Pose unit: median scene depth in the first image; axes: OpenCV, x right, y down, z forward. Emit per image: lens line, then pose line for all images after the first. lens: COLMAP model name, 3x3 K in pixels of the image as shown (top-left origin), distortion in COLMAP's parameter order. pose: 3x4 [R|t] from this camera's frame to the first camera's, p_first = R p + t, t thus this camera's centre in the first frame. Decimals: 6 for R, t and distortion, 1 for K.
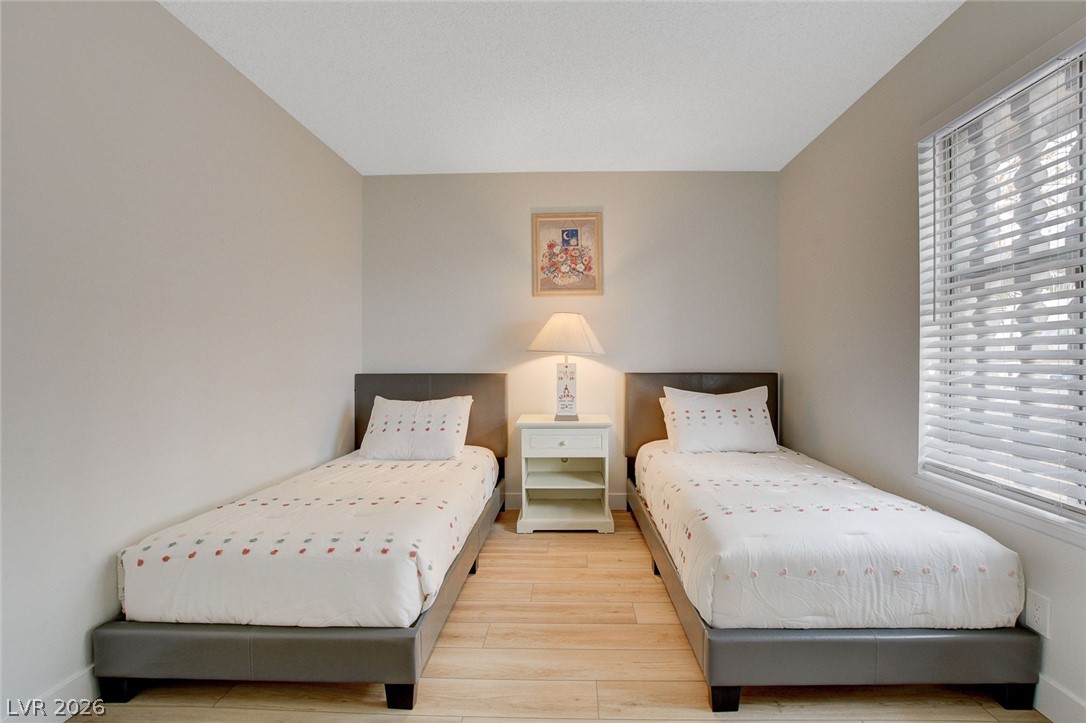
lens RADIAL K [[492.5, 0, 542.4], [0, 492.5, 361.1], [0, 0, 1]] dist [-0.014395, 0.000597]
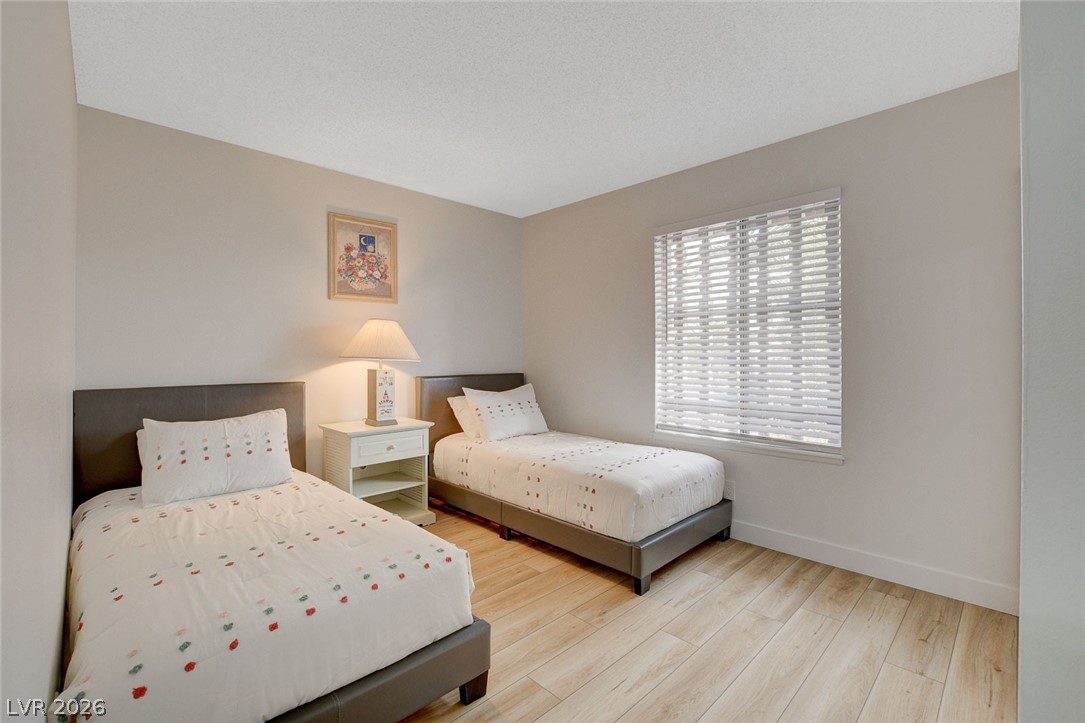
lens RADIAL K [[474.8, 0, 544.3], [0, 474.8, 358.4], [0, 0, 1]] dist [-0.027711, 0.006447]
pose [[0.697236, -0.004804, 0.716825, -0.395647], [0.008475, 0.999963, -0.001542, -0.013121], [-0.716791, 0.007150, 0.697251, 0.075576]]
